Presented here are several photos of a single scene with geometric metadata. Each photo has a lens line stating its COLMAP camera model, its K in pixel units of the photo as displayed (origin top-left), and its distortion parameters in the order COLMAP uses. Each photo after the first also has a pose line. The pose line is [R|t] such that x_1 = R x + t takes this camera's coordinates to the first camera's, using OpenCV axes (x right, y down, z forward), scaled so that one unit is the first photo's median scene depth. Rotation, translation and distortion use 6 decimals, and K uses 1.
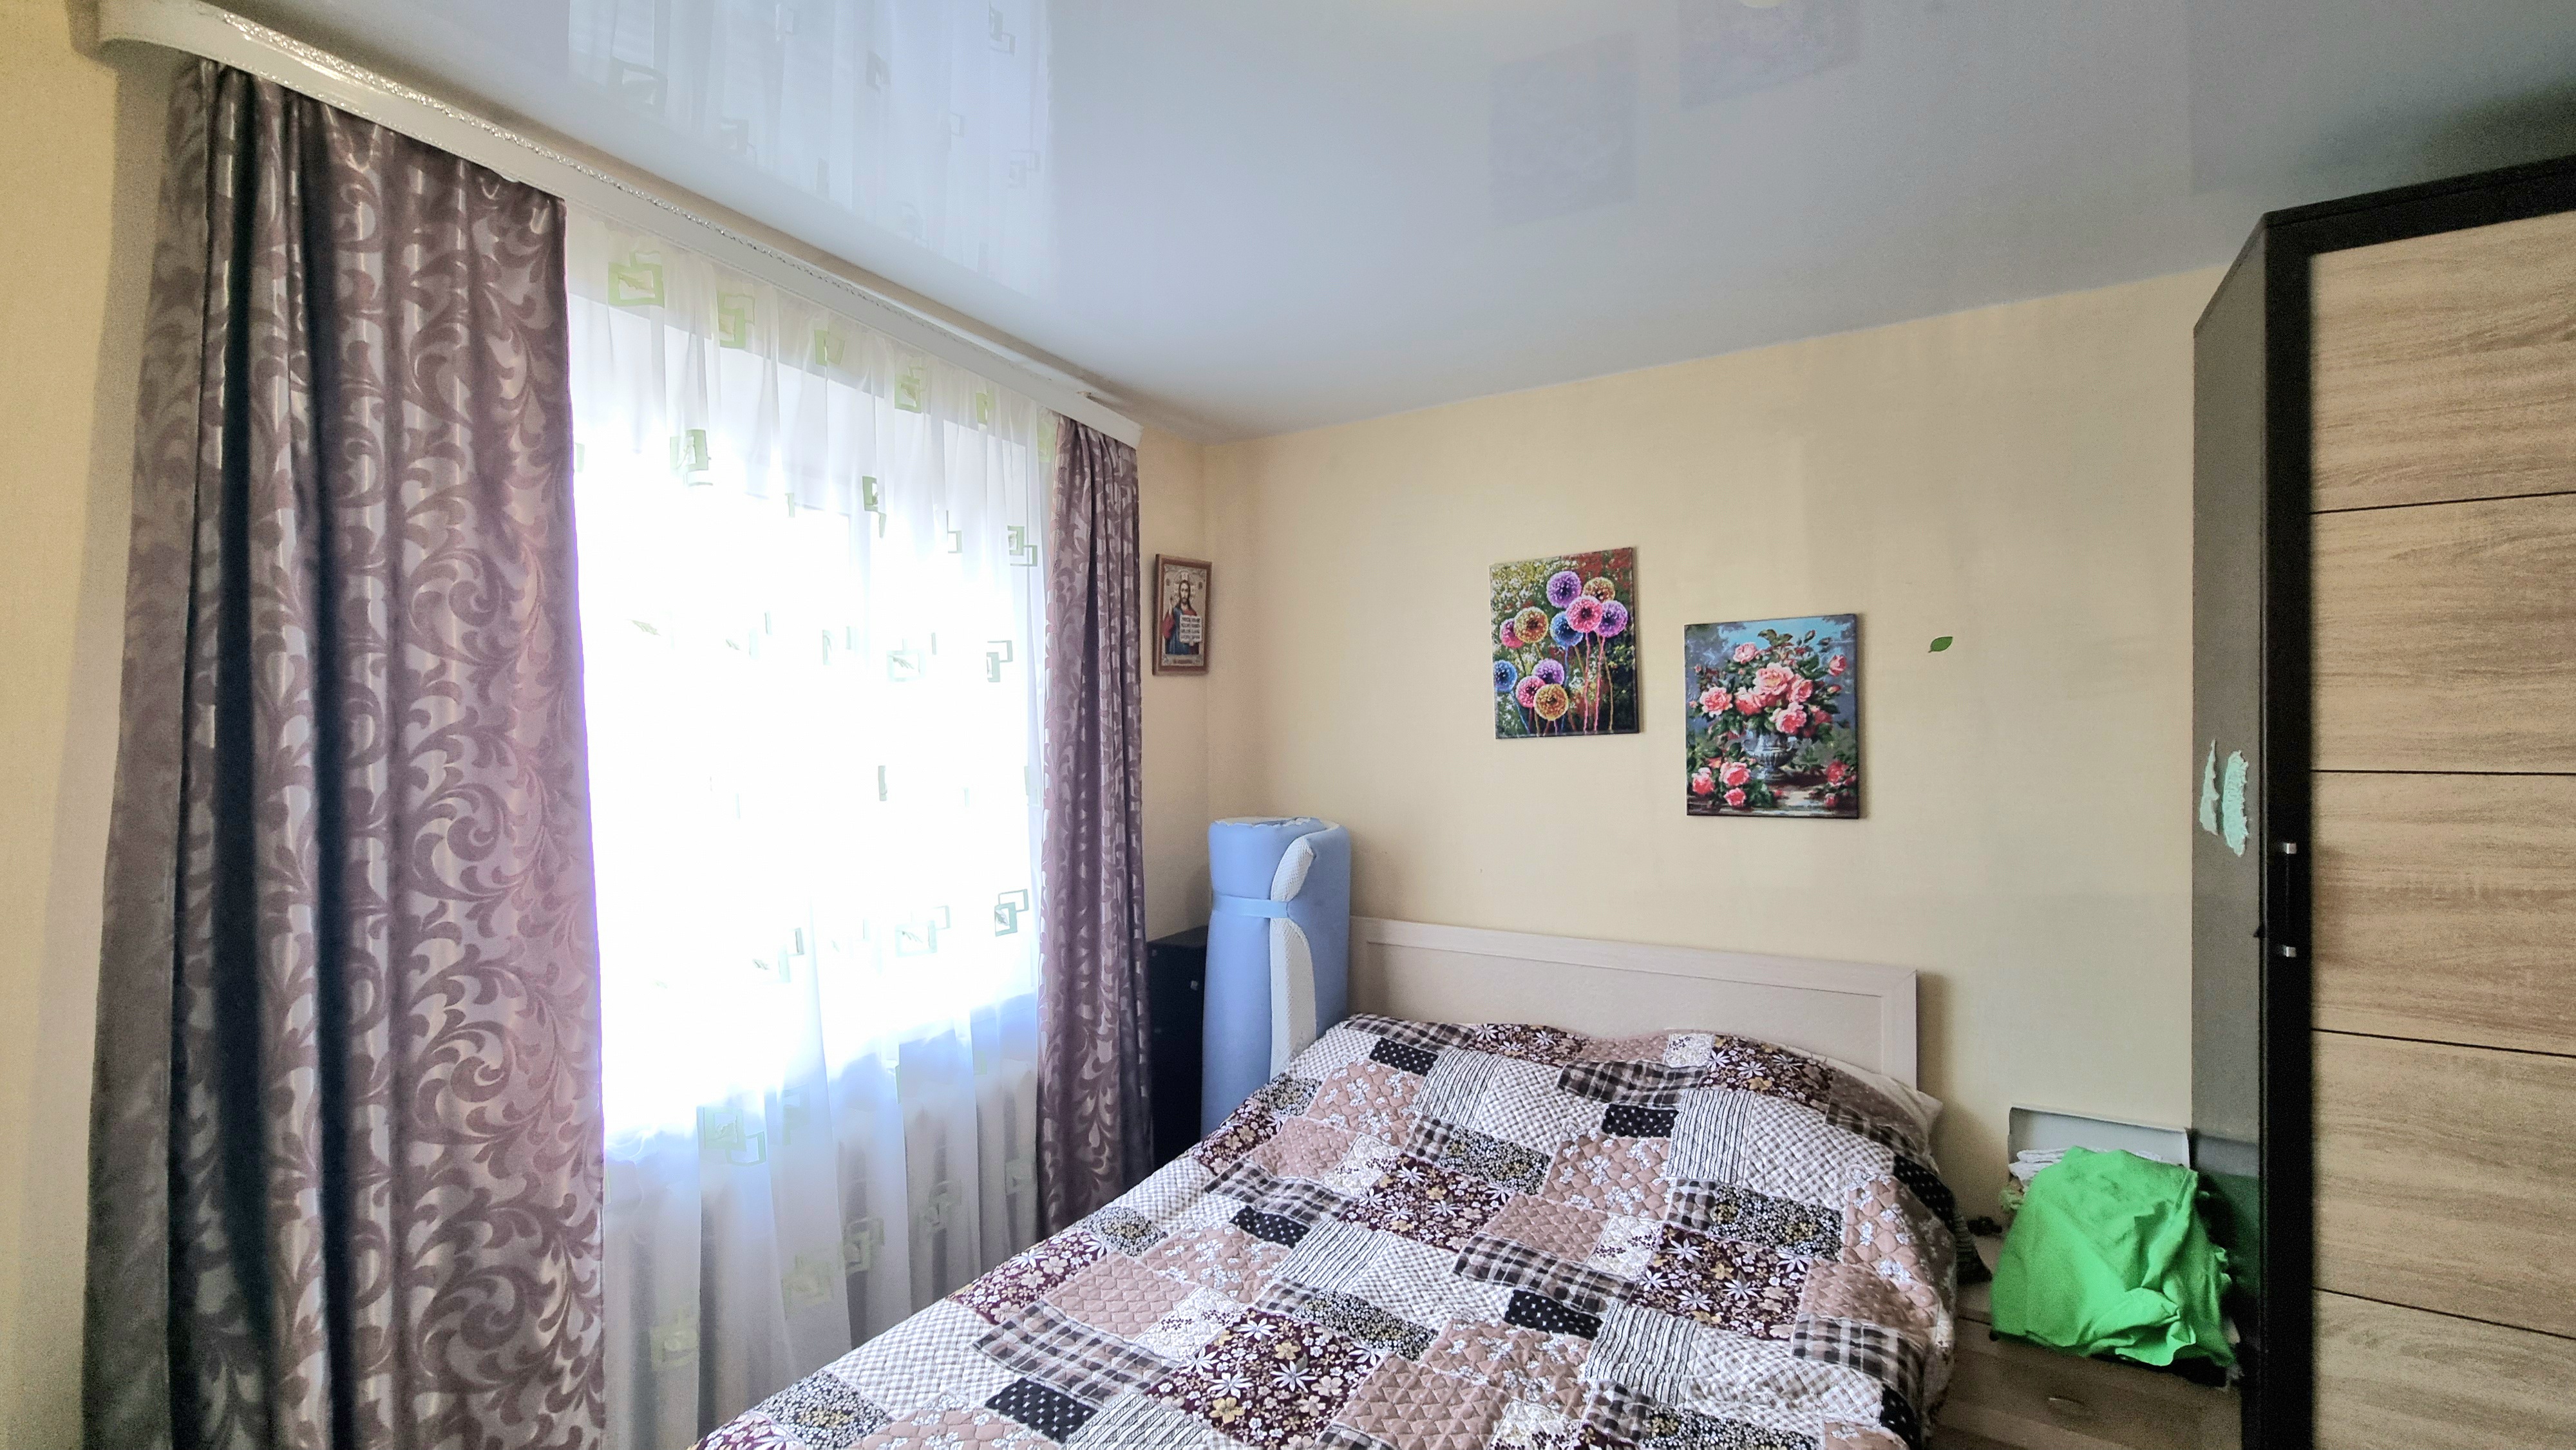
lens RADIAL K [[1064.2, 0, 1297.7], [0, 1064.2, 730.9], [0, 0, 1]] dist [-0.001284, 0.000454]
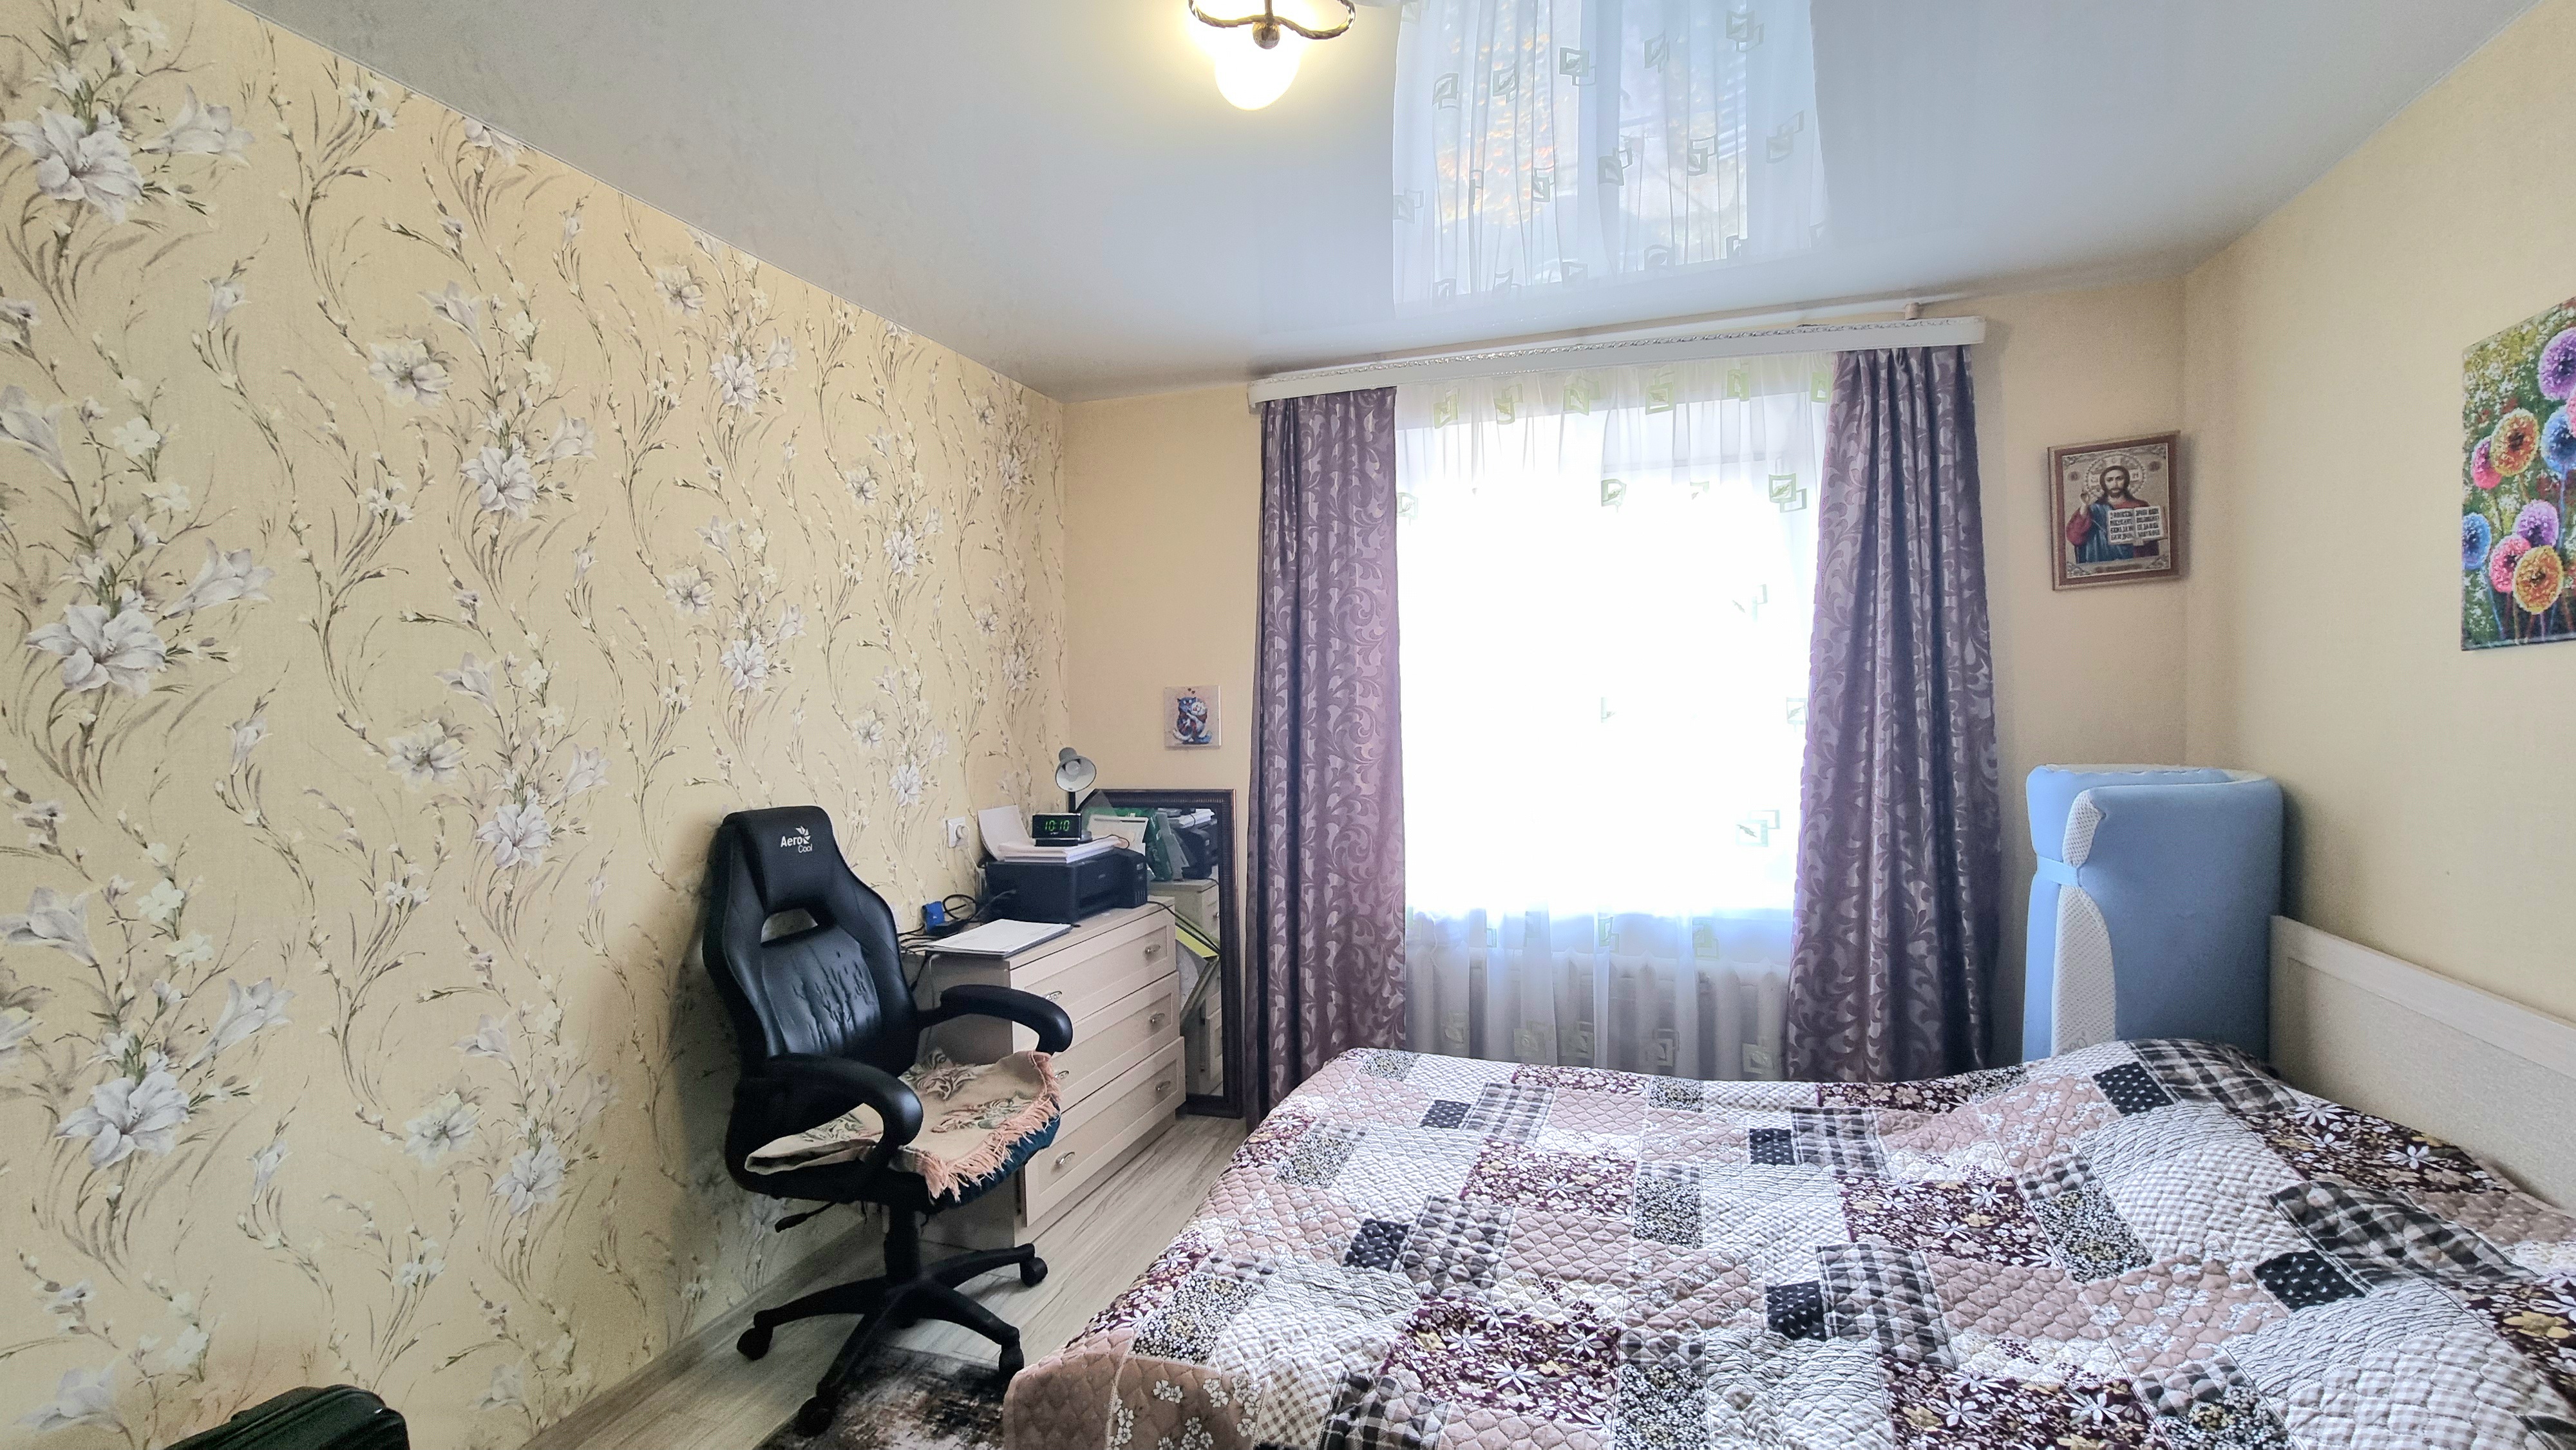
lens RADIAL K [[1064.2, 0, 1297.7], [0, 1064.2, 730.9], [0, 0, 1]] dist [-0.001284, 0.000454]
pose [[0.202876, 0.029156, -0.978770, 0.702690], [0.029100, 0.998936, 0.035789, 0.013212], [0.978772, -0.035743, 0.201812, 0.291991]]
